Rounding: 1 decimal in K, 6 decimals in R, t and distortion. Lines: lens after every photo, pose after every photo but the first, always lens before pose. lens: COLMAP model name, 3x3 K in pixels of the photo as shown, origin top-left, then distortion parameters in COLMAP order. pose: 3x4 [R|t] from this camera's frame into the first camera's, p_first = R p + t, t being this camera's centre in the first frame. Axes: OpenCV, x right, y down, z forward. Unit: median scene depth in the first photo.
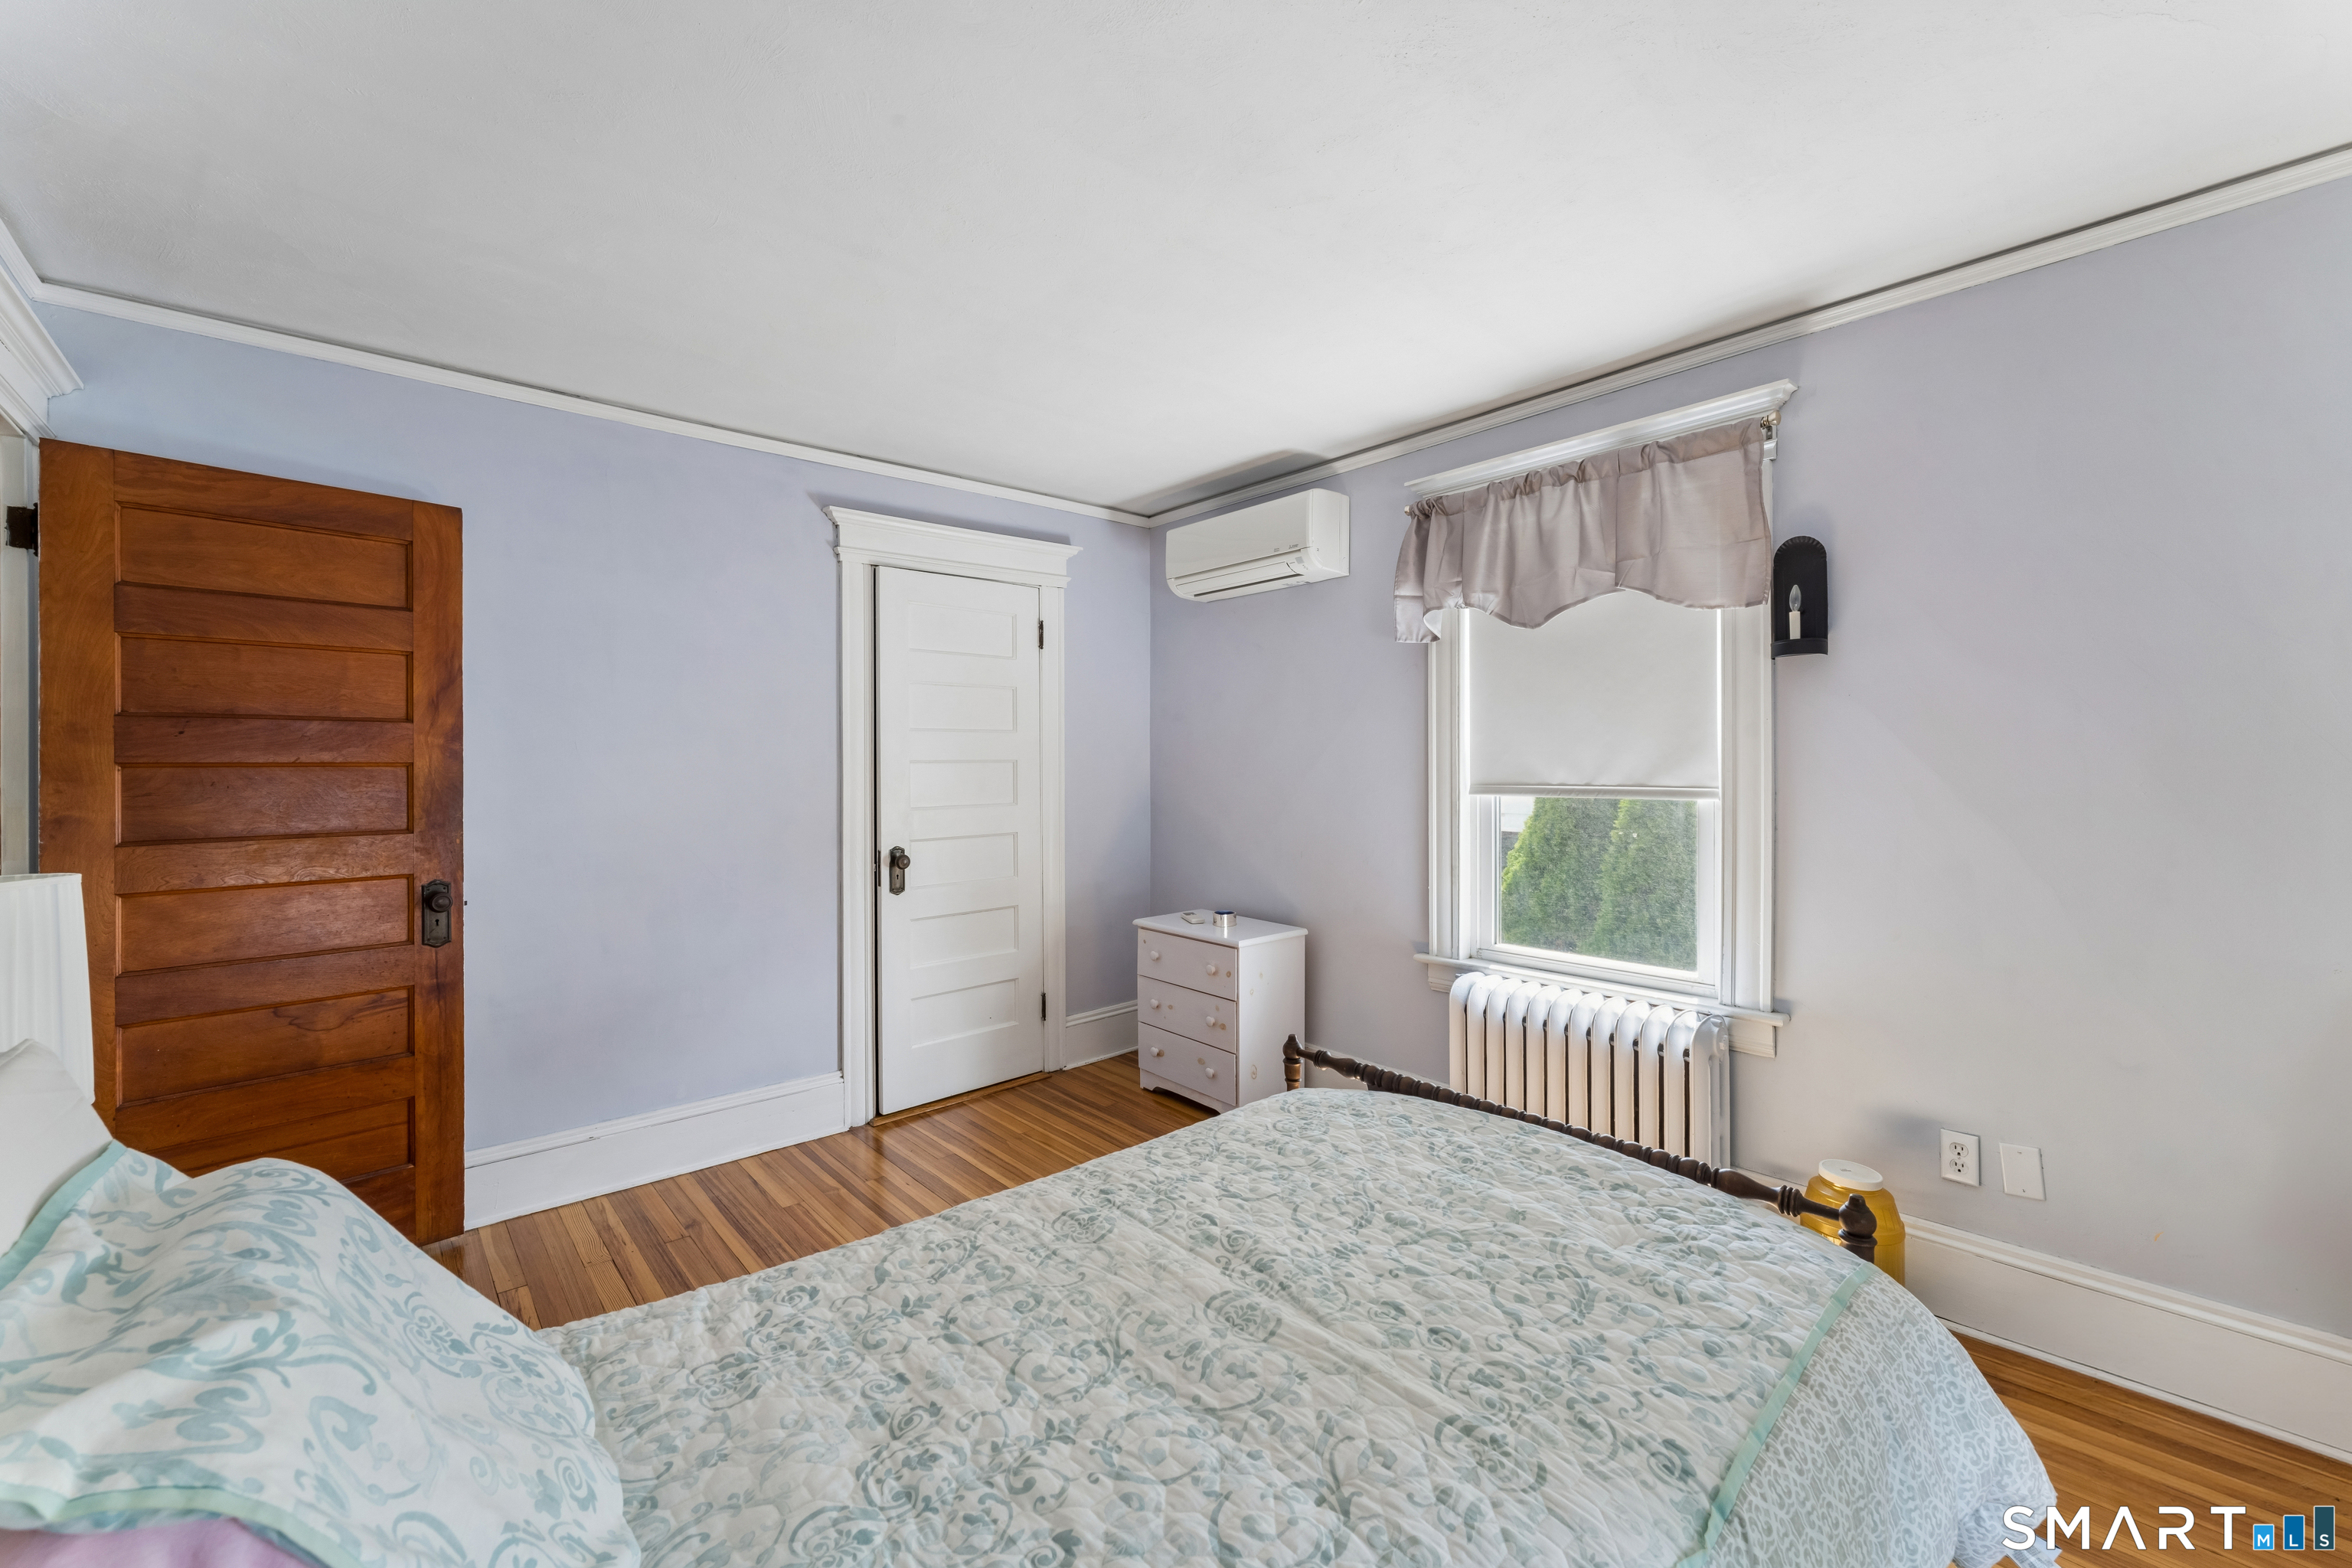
lens RADIAL K [[952.5, 0, 1176.0], [0, 952.5, 784.0], [0, 0, 1]] dist [-0.000791, -0.000221]
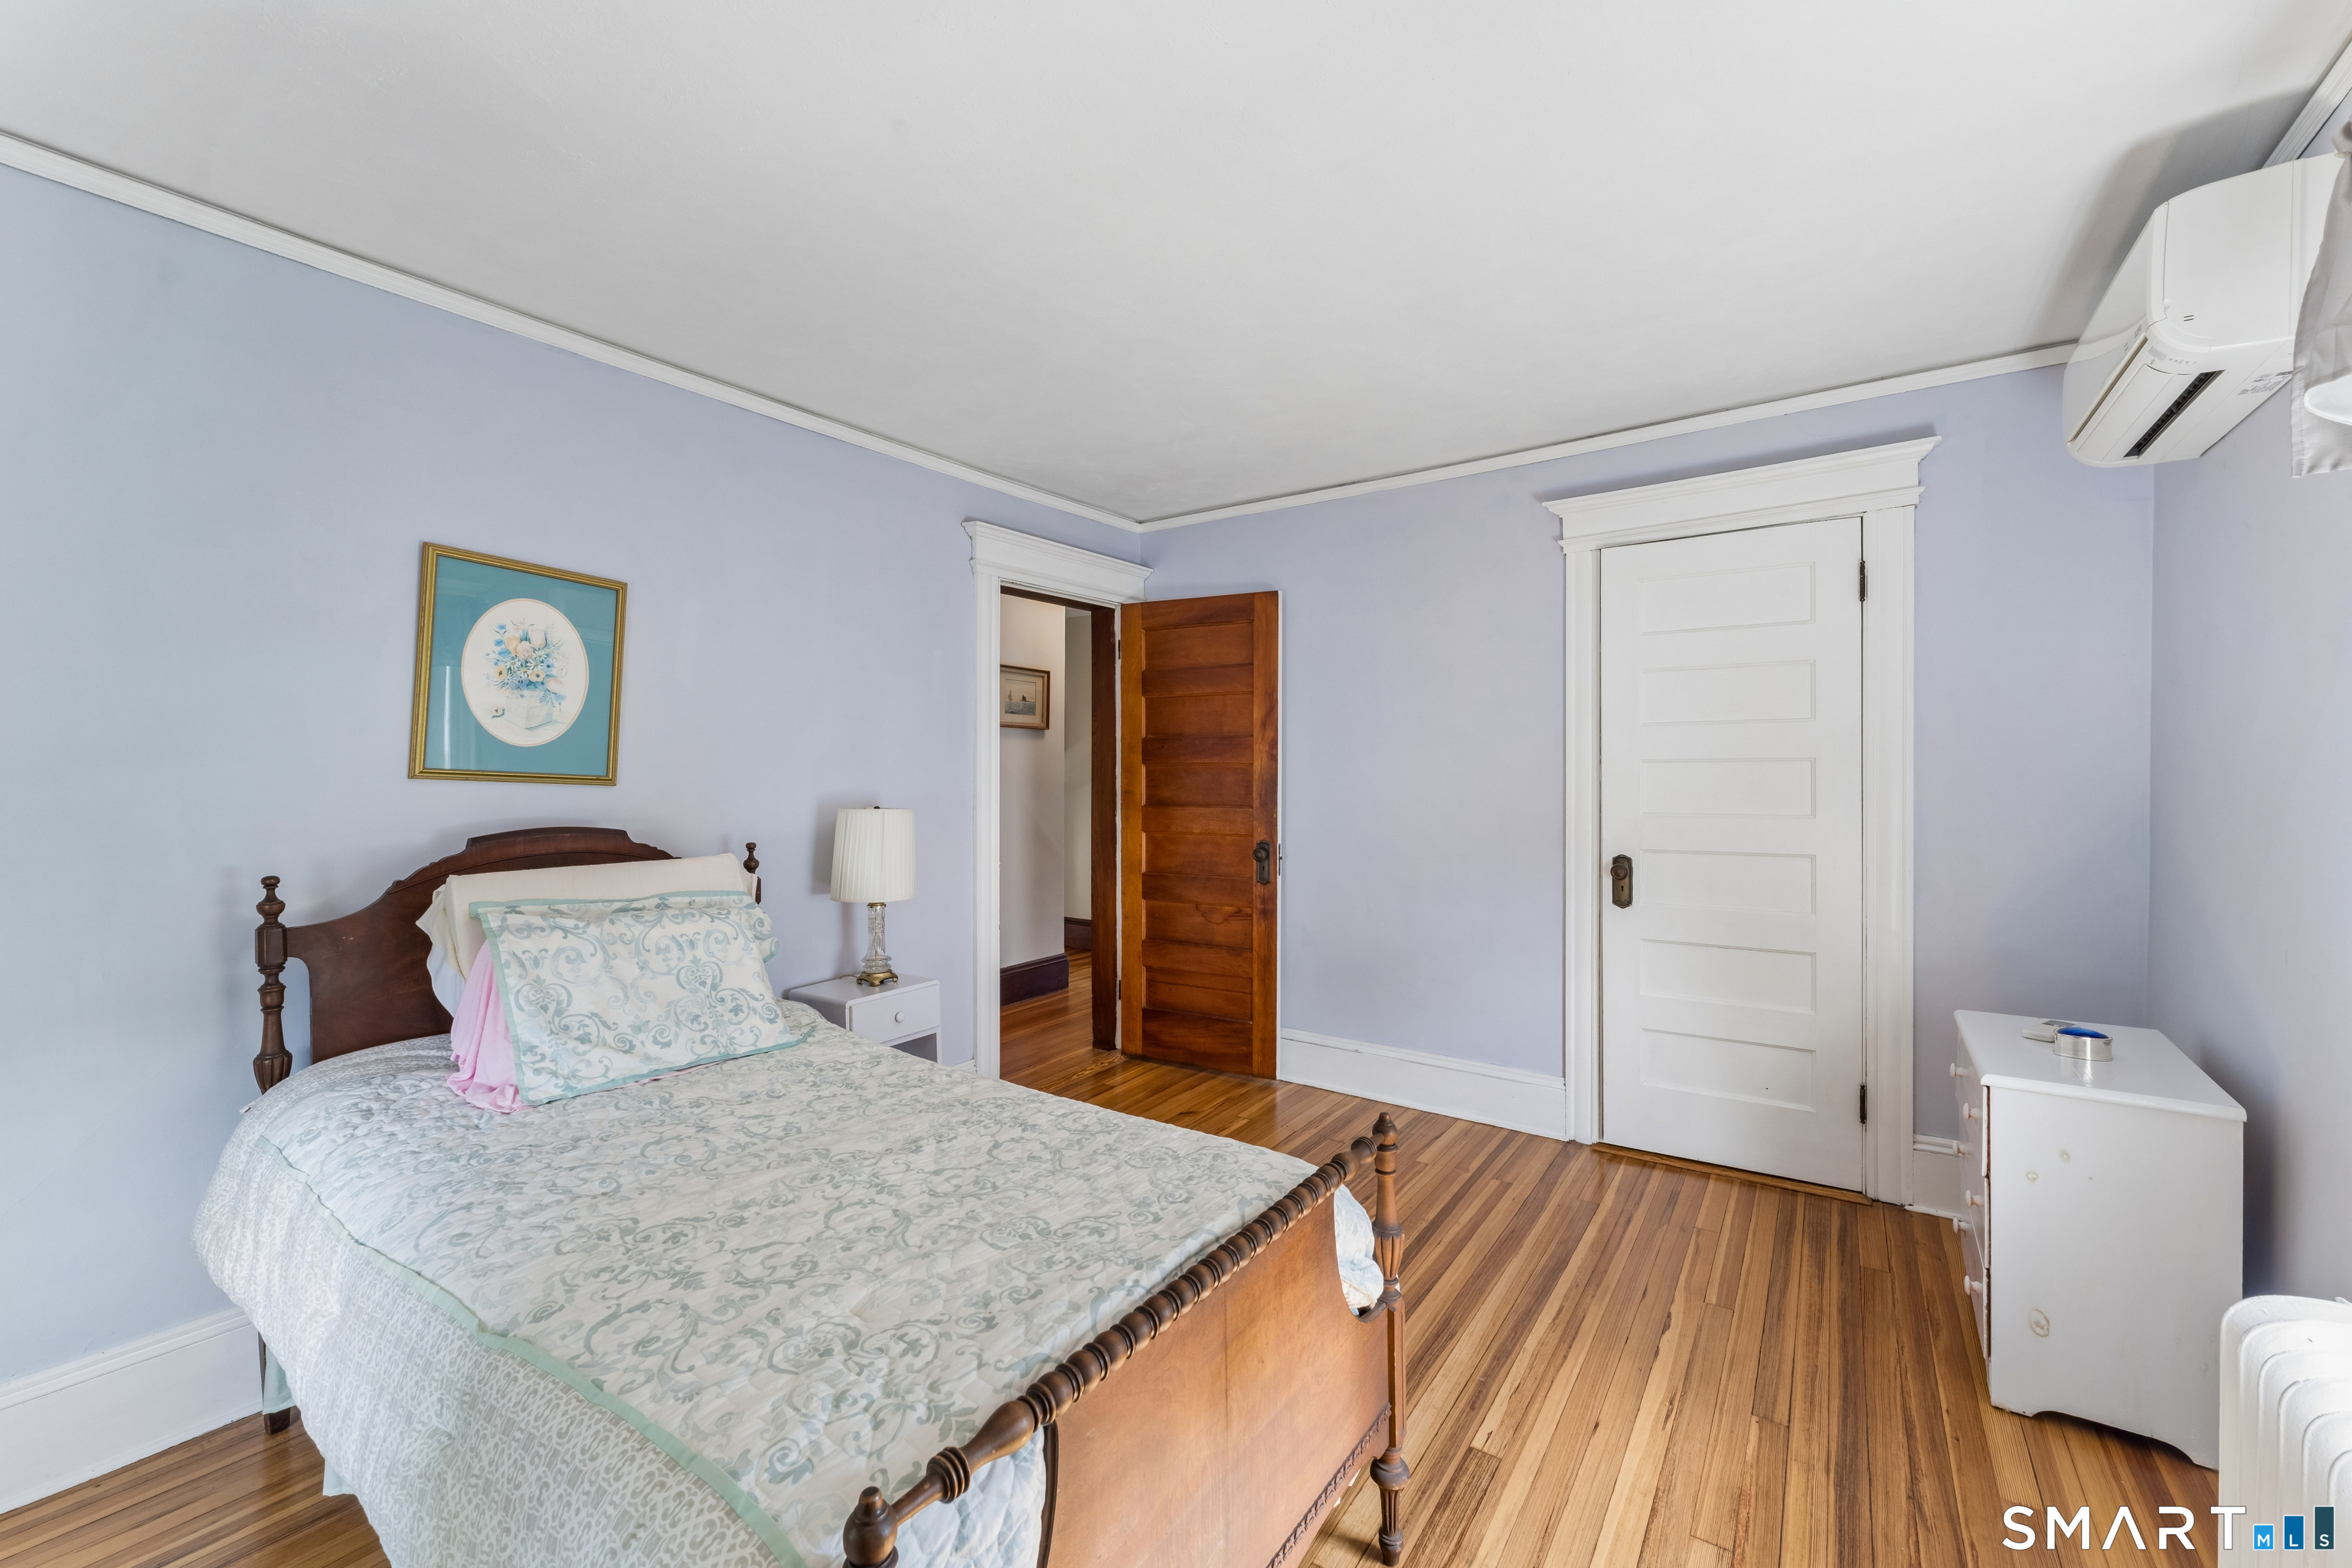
lens RADIAL K [[952.5, 0, 1176.0], [0, 952.5, 784.0], [0, 0, 1]] dist [-0.000791, -0.000221]
pose [[0.227315, 0.023973, -0.973526, 0.663188], [-0.017516, 0.999636, 0.020526, -0.016721], [0.973664, 0.012386, 0.227652, 0.515459]]
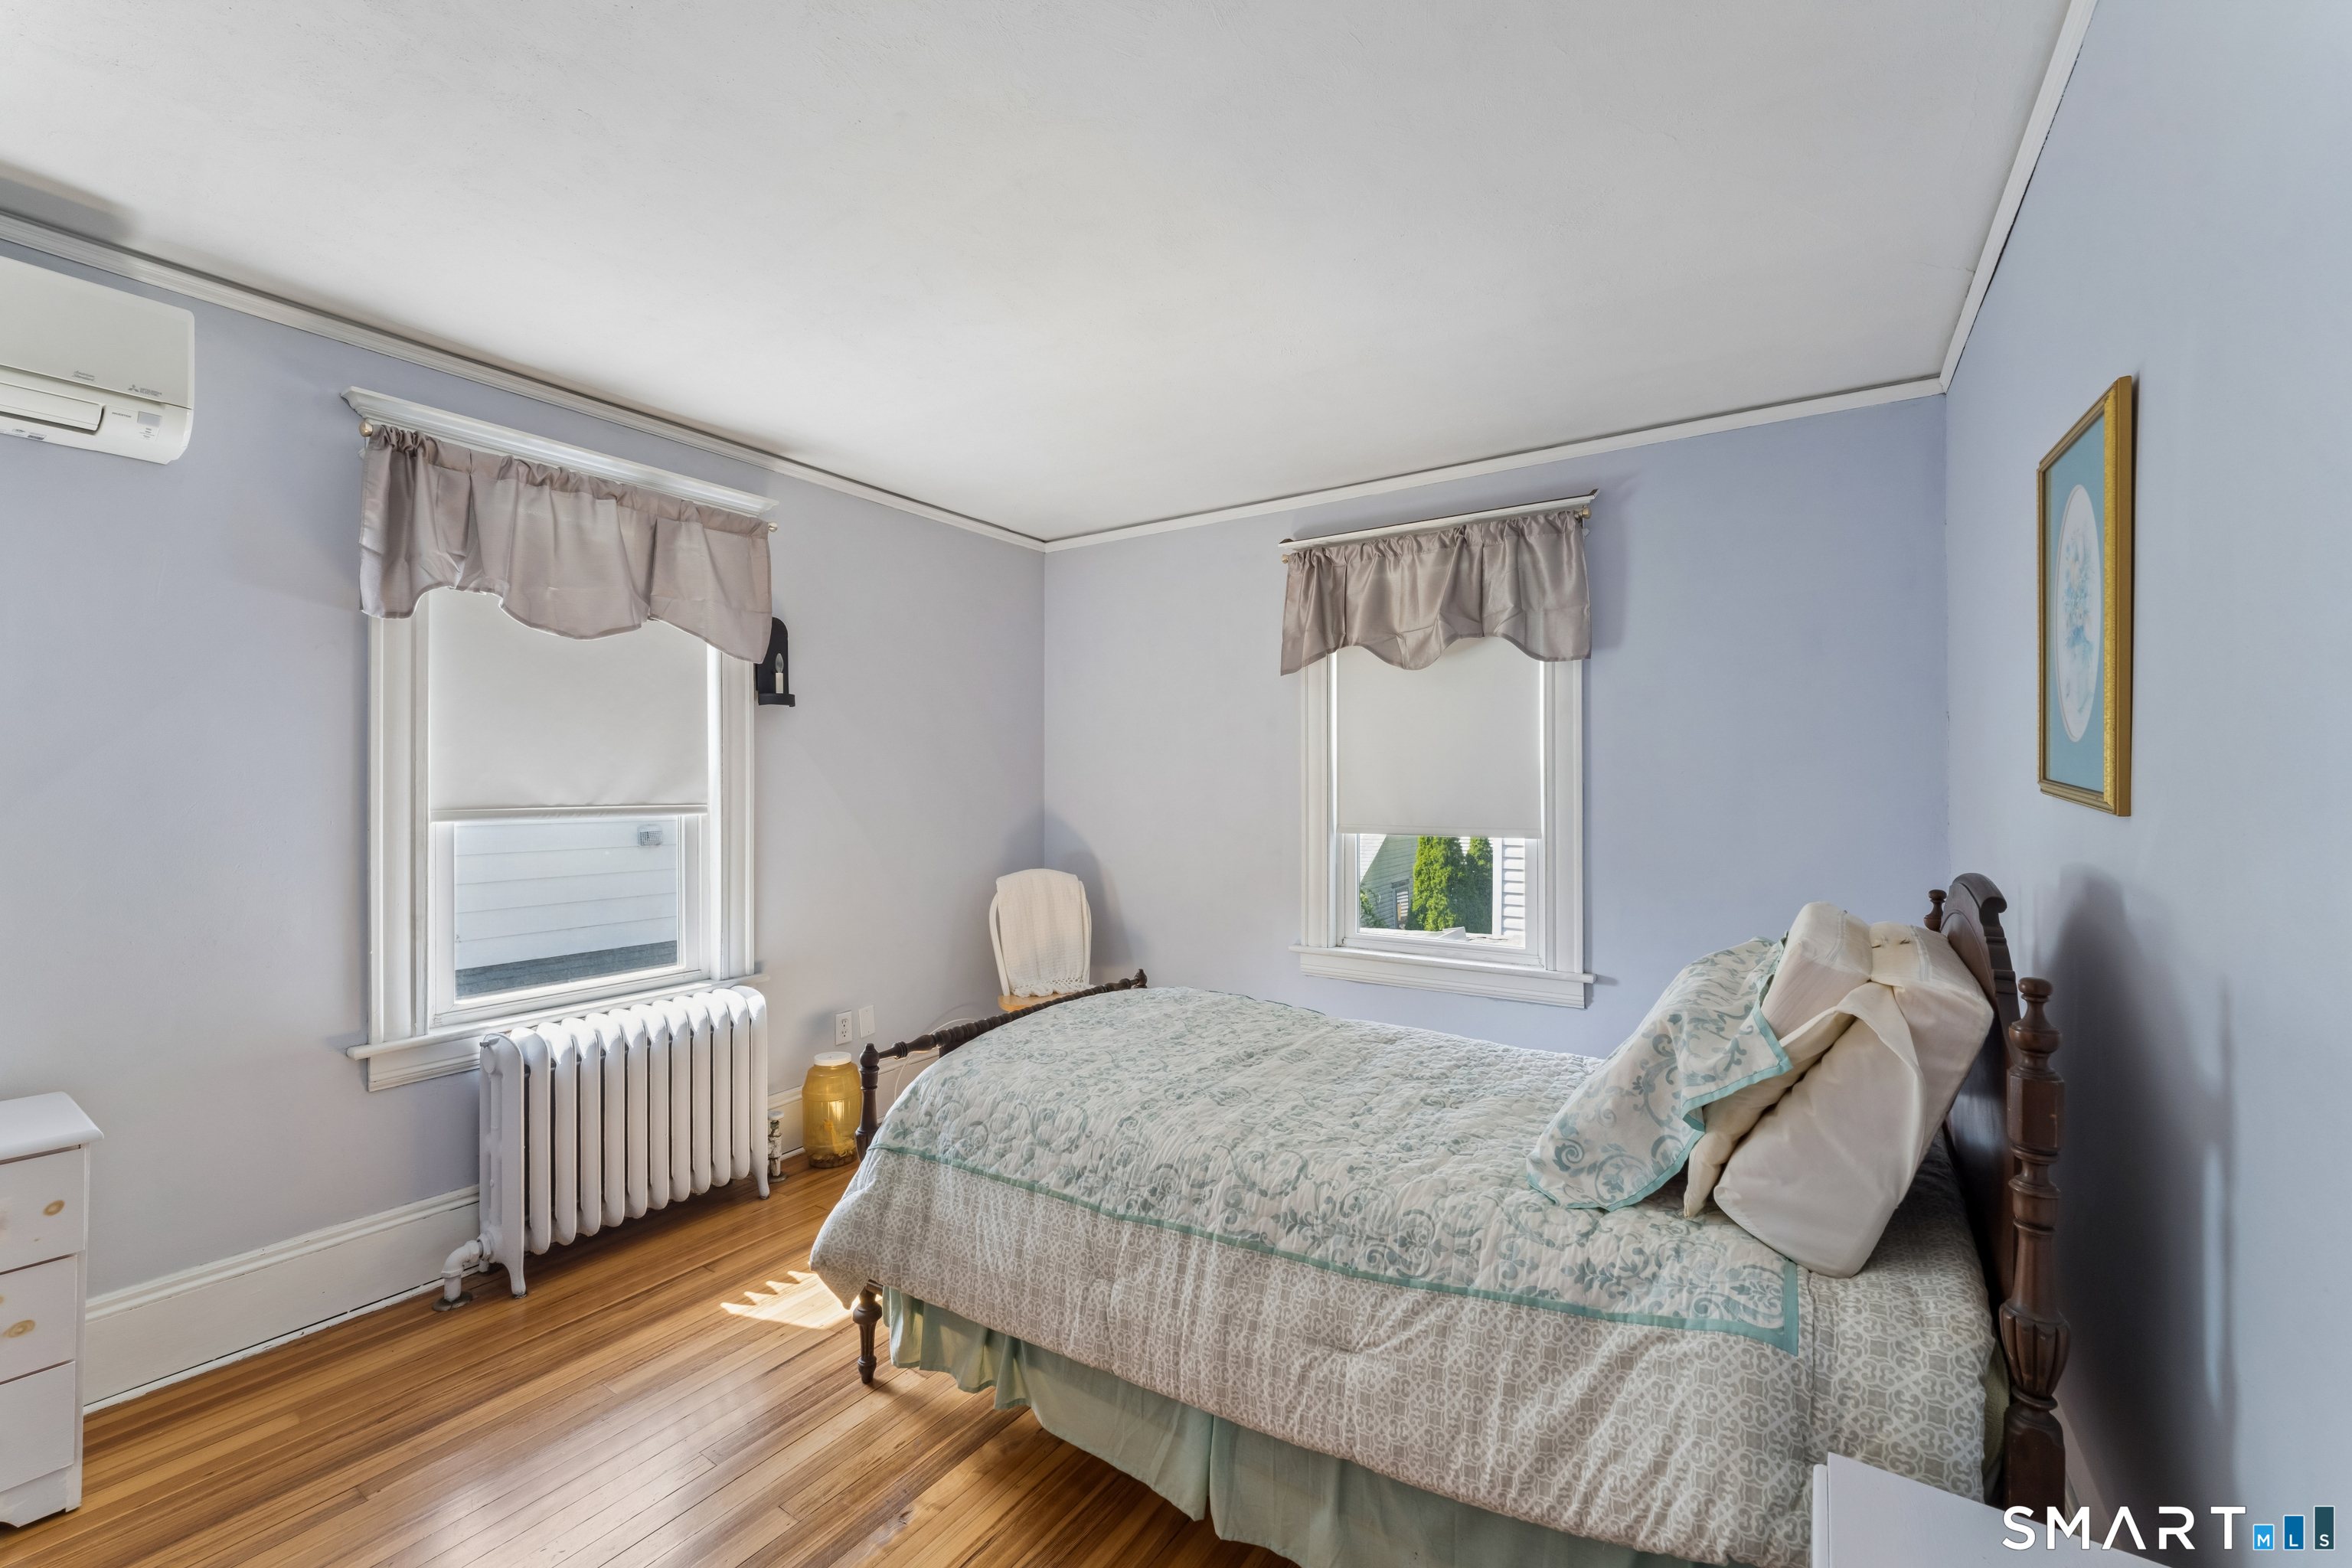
lens RADIAL K [[974.0, 0, 1180.8], [0, 974.0, 790.2], [0, 0, 1]] dist [-0.004287, -0.000172]
pose [[-0.277208, -0.001524, 0.960809, -0.772201], [0.023305, 0.999694, 0.008310, -0.008750], [-0.960527, 0.024695, -0.277087, 0.757640]]
